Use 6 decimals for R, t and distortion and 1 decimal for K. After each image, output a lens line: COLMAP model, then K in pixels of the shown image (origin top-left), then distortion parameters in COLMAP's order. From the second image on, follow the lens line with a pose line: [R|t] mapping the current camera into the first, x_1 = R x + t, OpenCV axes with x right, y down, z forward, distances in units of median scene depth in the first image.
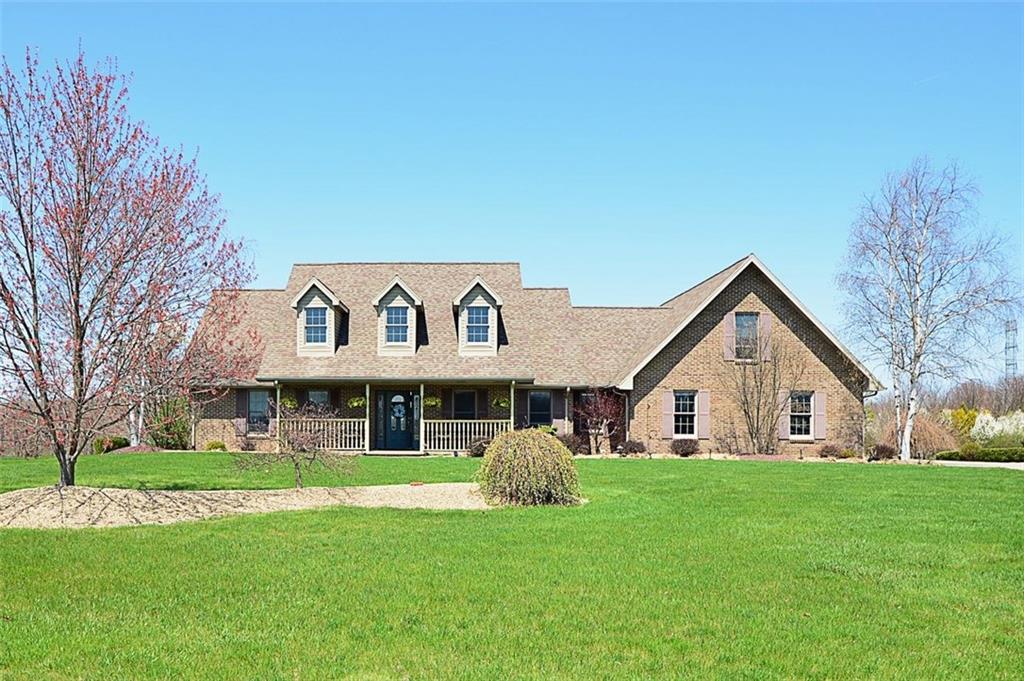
lens RADIAL K [[443.7, 0, 509.7], [0, 443.7, 341.3], [0, 0, 1]] dist [-0.066111, 0.021234]
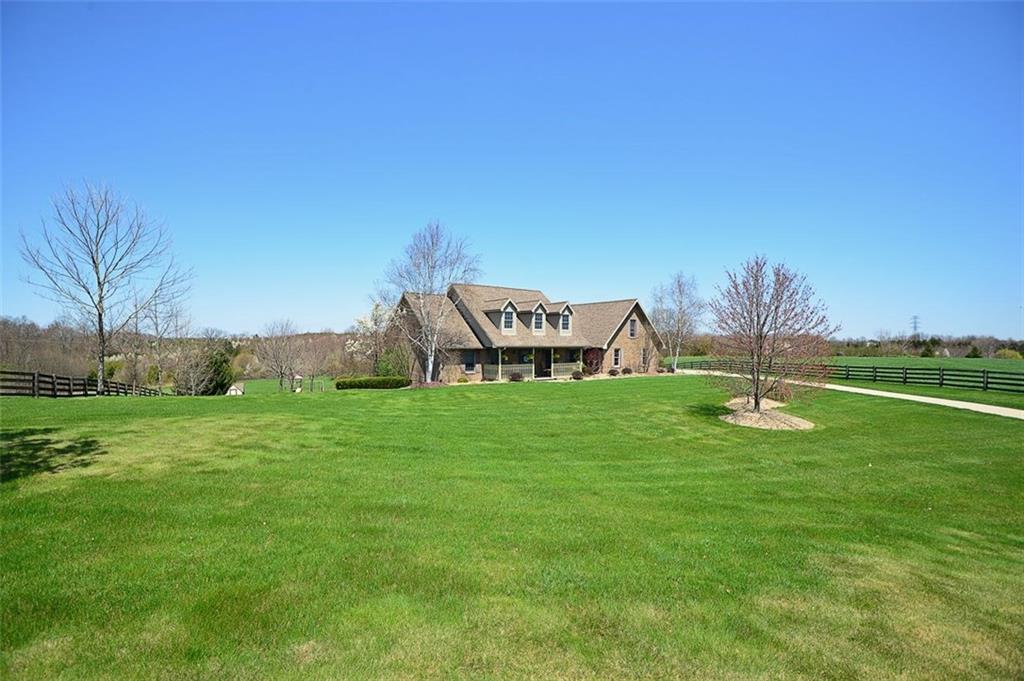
lens RADIAL K [[443.7, 0, 509.7], [0, 443.7, 341.3], [0, 0, 1]] dist [-0.066111, 0.021234]
pose [[0.760268, -0.009595, 0.649539, -1.823272], [-0.000766, 0.999877, 0.015667, 0.026416], [-0.649609, -0.012409, 0.760167, -0.588019]]
